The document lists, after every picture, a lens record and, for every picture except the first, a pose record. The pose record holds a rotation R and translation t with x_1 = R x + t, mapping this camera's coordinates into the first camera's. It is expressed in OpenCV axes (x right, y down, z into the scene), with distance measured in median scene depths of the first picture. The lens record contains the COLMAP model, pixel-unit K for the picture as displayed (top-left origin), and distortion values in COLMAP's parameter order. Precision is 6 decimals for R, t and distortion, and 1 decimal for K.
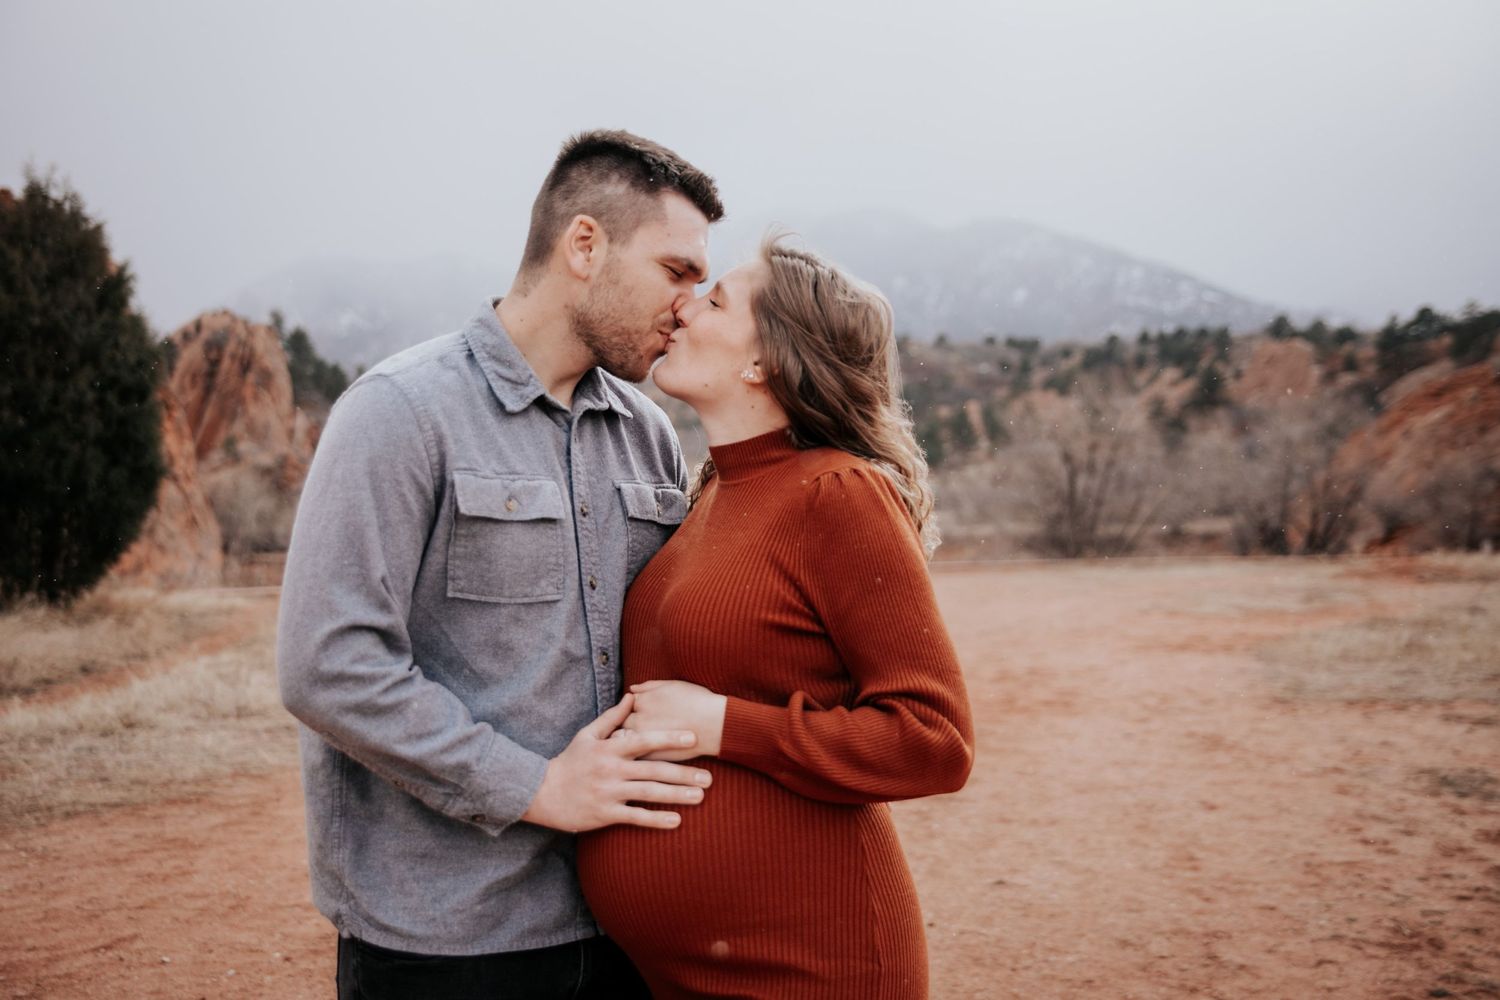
lens RADIAL K [[1794.6, 0, 750.0], [0, 1794.6, 500.0], [0, 0, 1]] dist [0.093925, -0.009615]
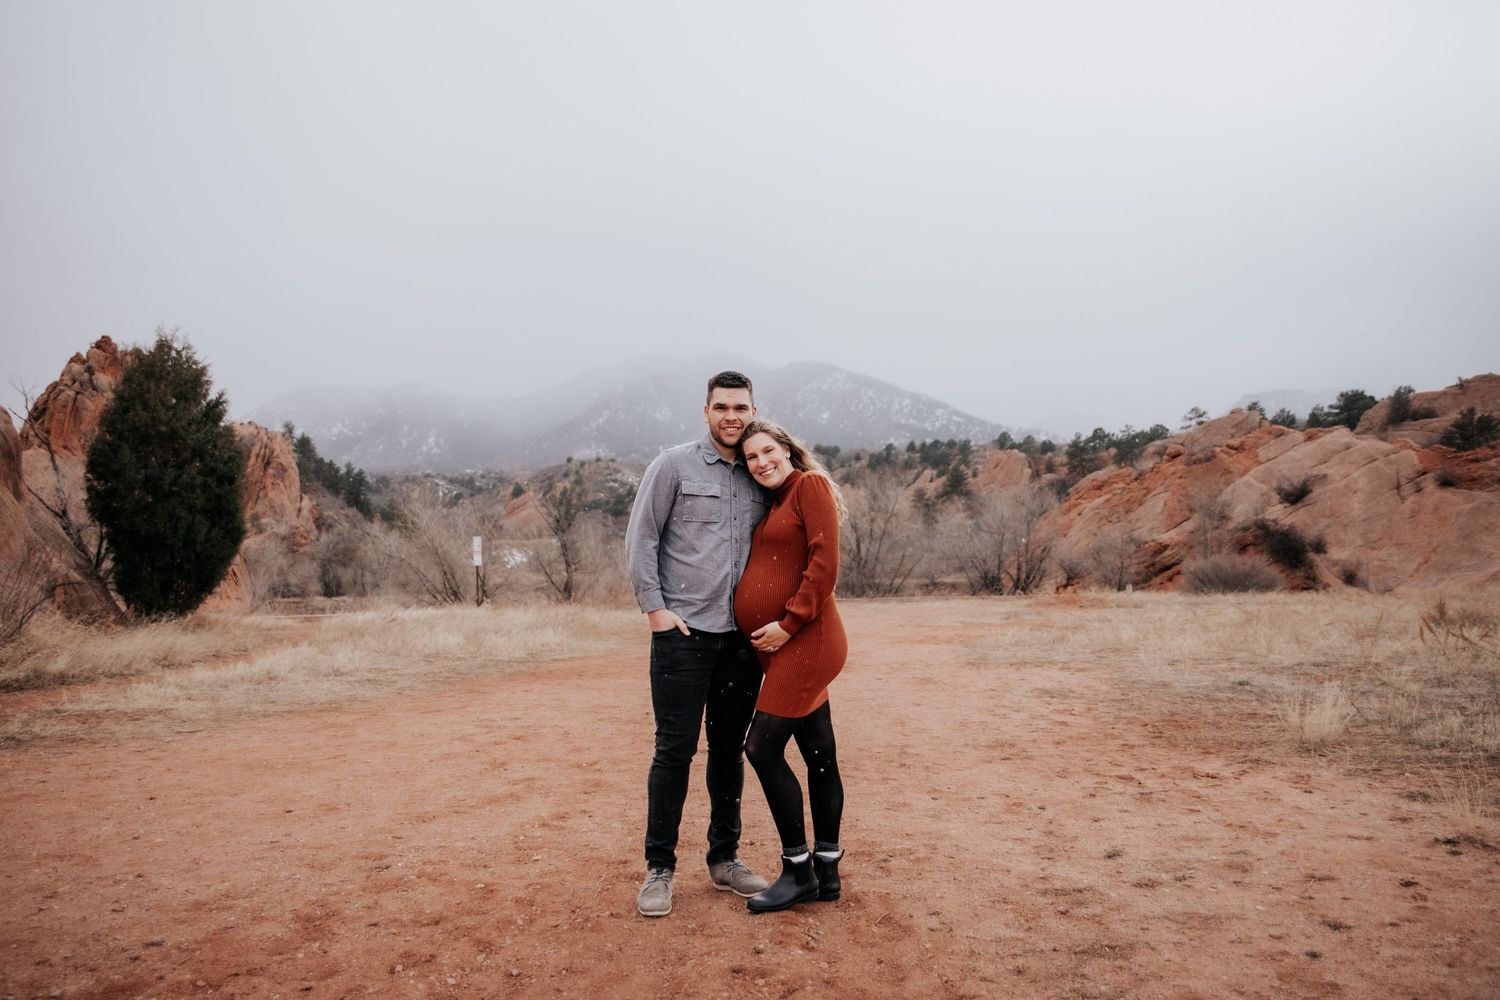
lens RADIAL K [[1490.4, 0, 750.0], [0, 1490.4, 500.0], [0, 0, 1]] dist [-0.001280, -0.002019]
pose [[0.995653, 0.004411, 0.093031, -0.019848], [0.000629, 0.998536, -0.054083, 0.018356], [-0.093133, 0.053907, 0.994193, -0.185033]]
